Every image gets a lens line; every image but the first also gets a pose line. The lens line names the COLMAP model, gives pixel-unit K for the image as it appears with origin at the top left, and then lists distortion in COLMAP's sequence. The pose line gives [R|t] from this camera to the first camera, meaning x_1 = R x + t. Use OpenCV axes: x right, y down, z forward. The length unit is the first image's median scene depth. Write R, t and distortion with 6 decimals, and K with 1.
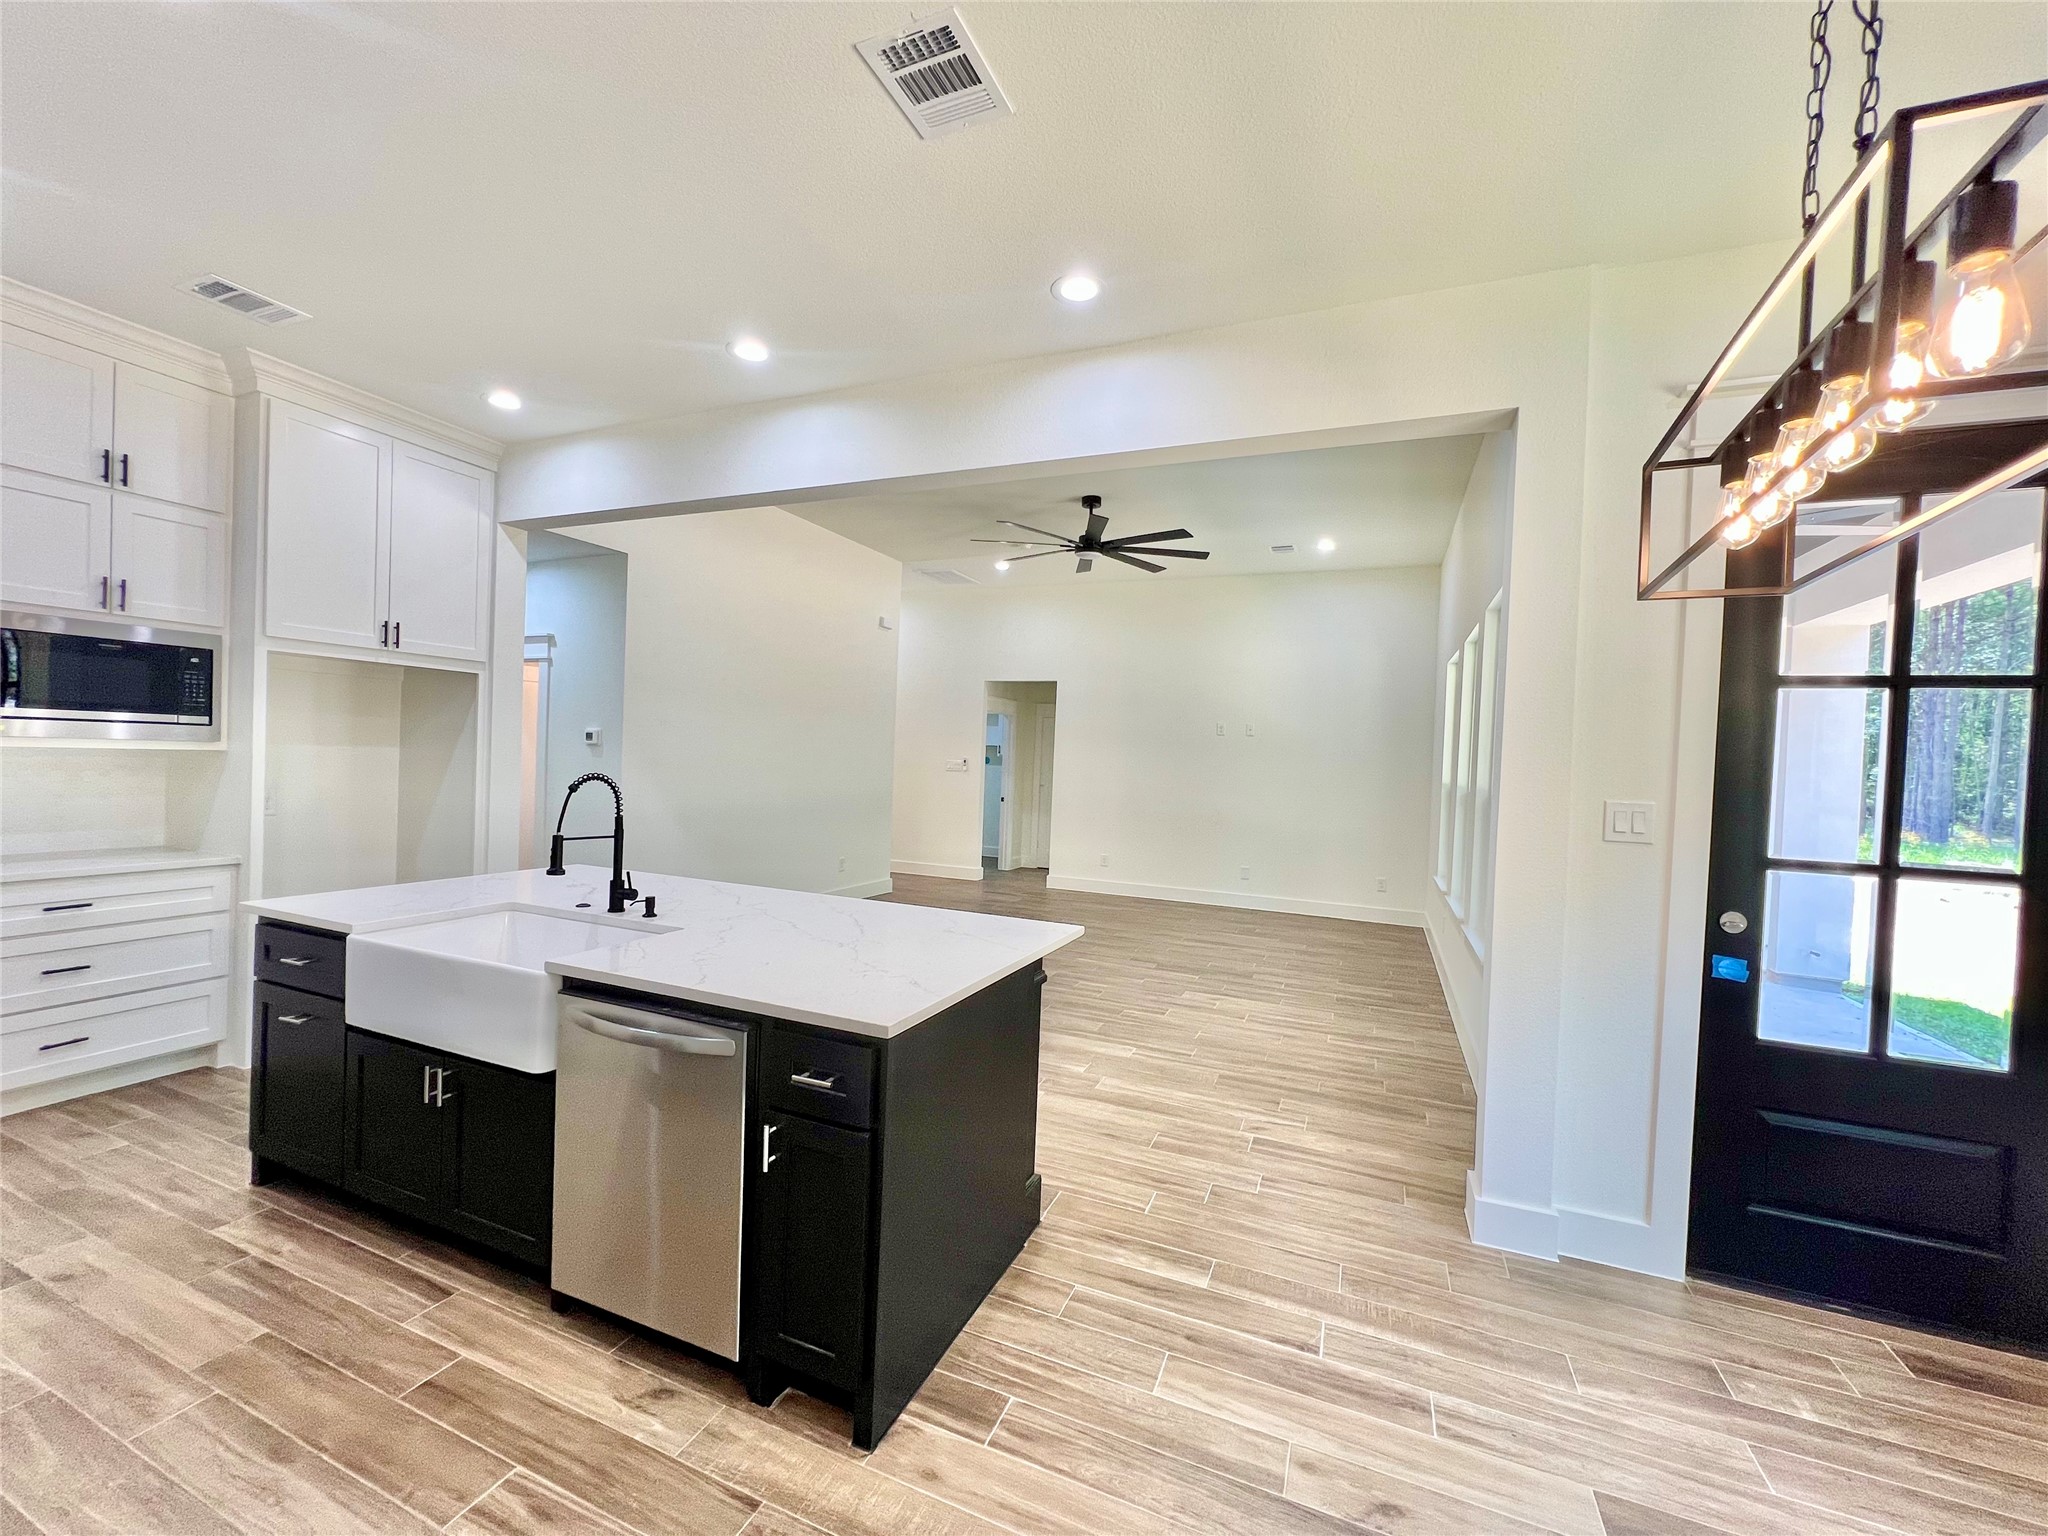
lens RADIAL K [[823.8, 0, 1020.1], [0, 823.8, 778.0], [0, 0, 1]] dist [-0.003478, 0.001002]
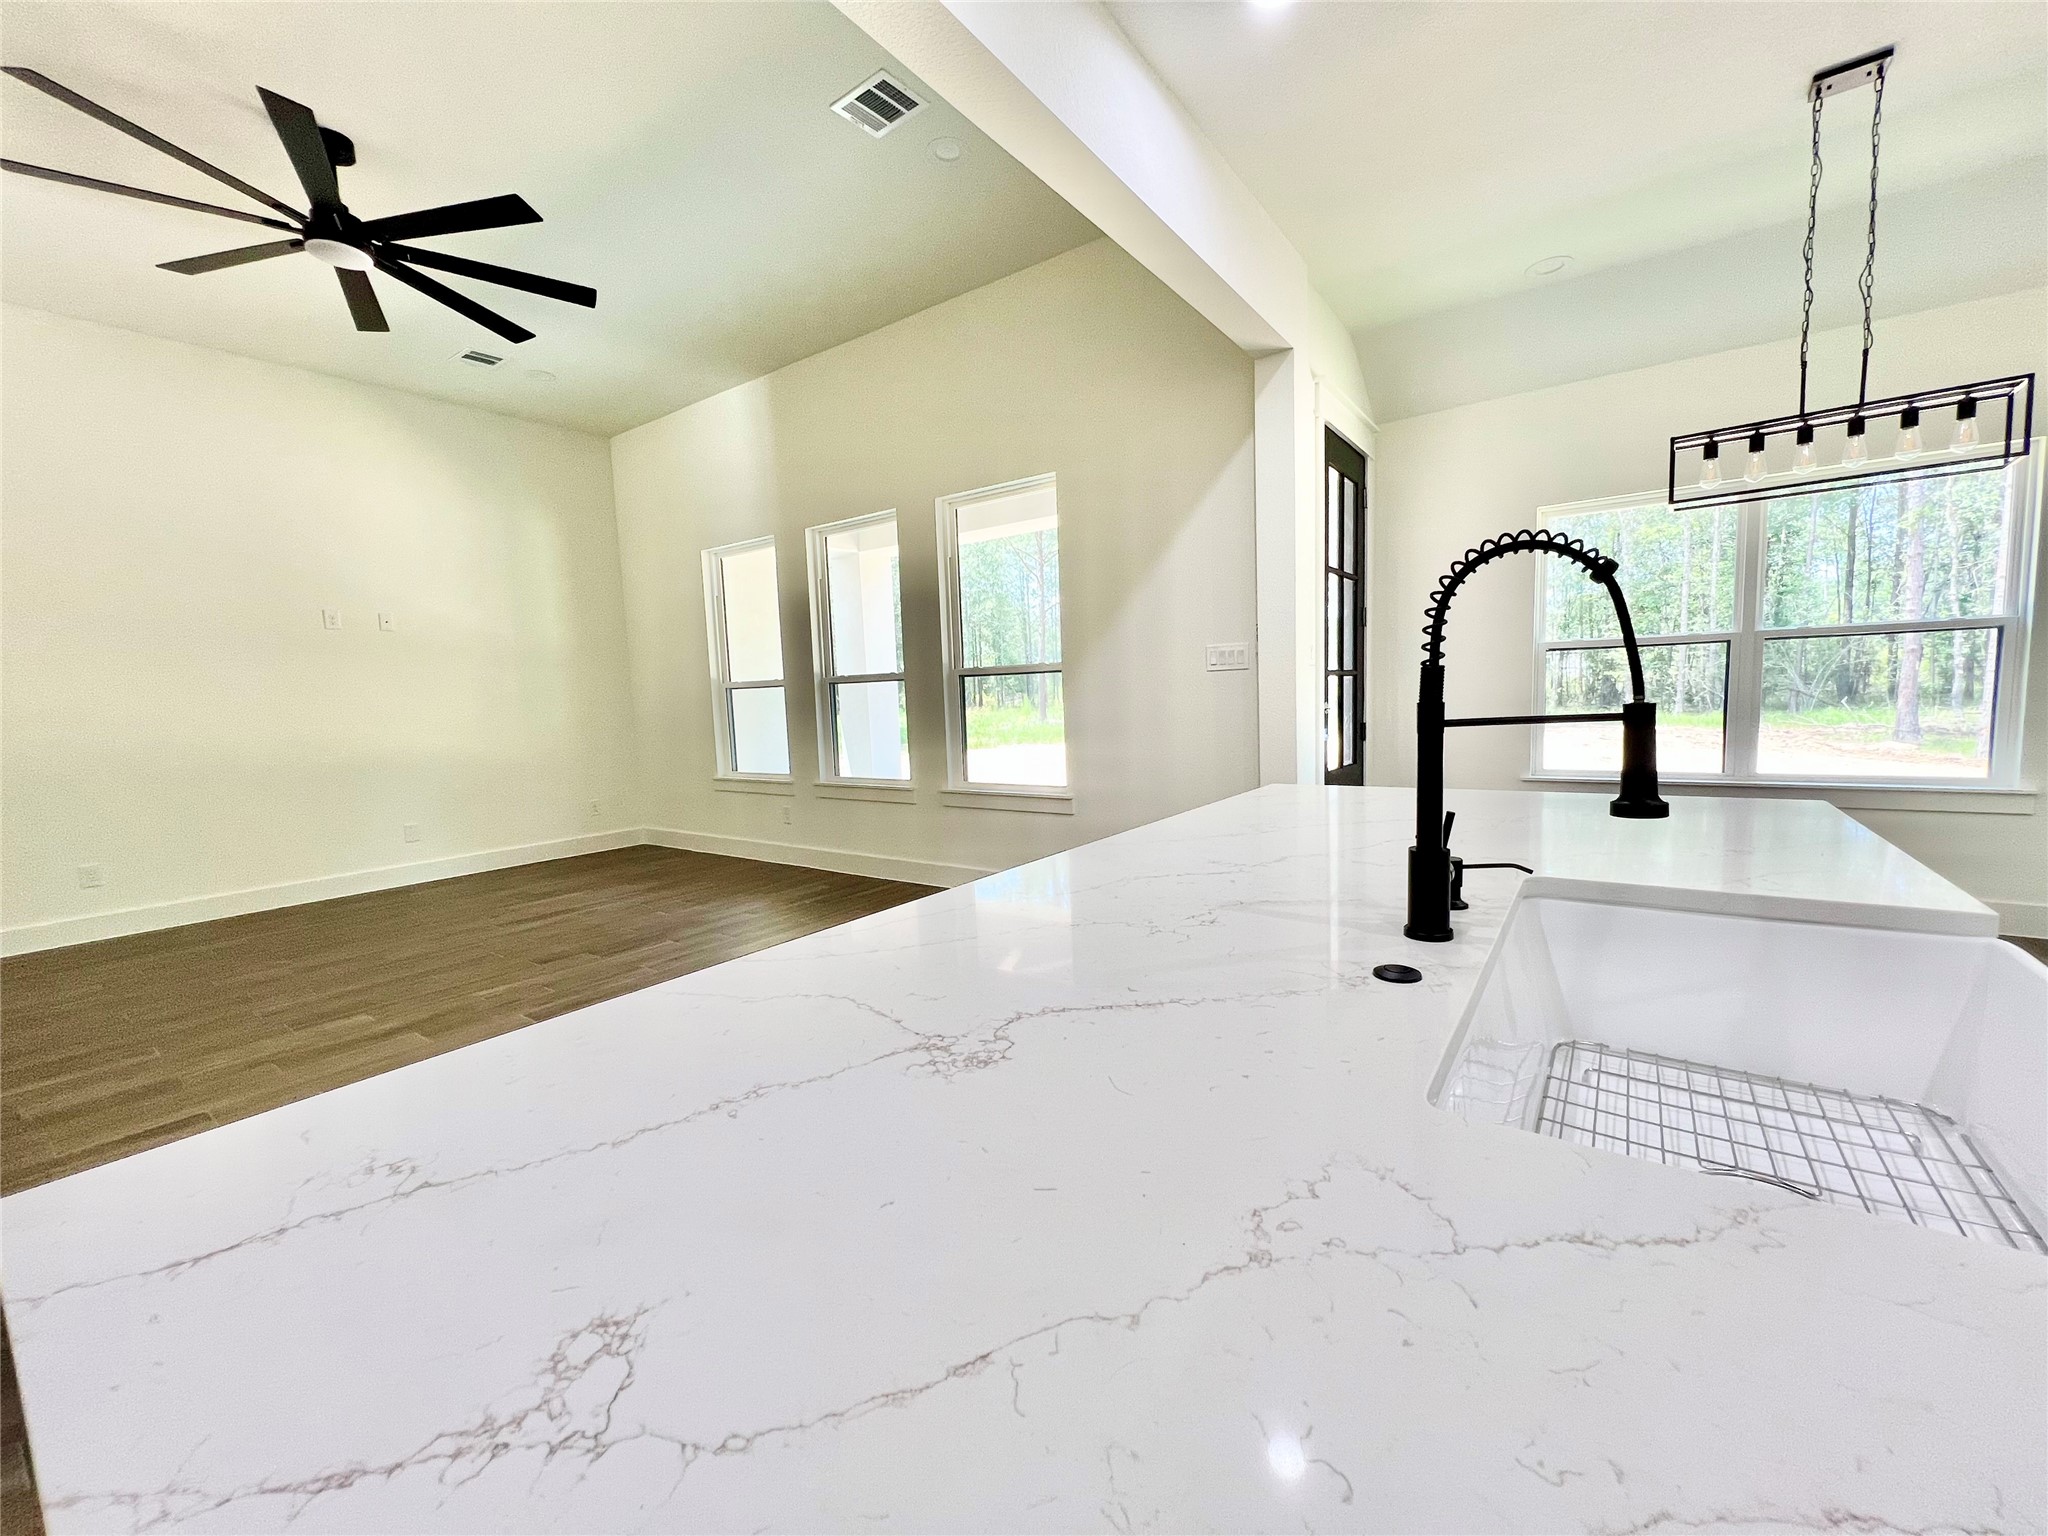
lens RADIAL K [[823.8, 0, 1023.6], [0, 823.8, 769.4], [0, 0, 1]] dist [-0.003478, 0.001002]
pose [[0.214512, -0.139576, 0.966697, -0.672613], [0.068350, 0.989455, 0.127695, 0.026002], [-0.974327, 0.038682, 0.221790, 0.852296]]
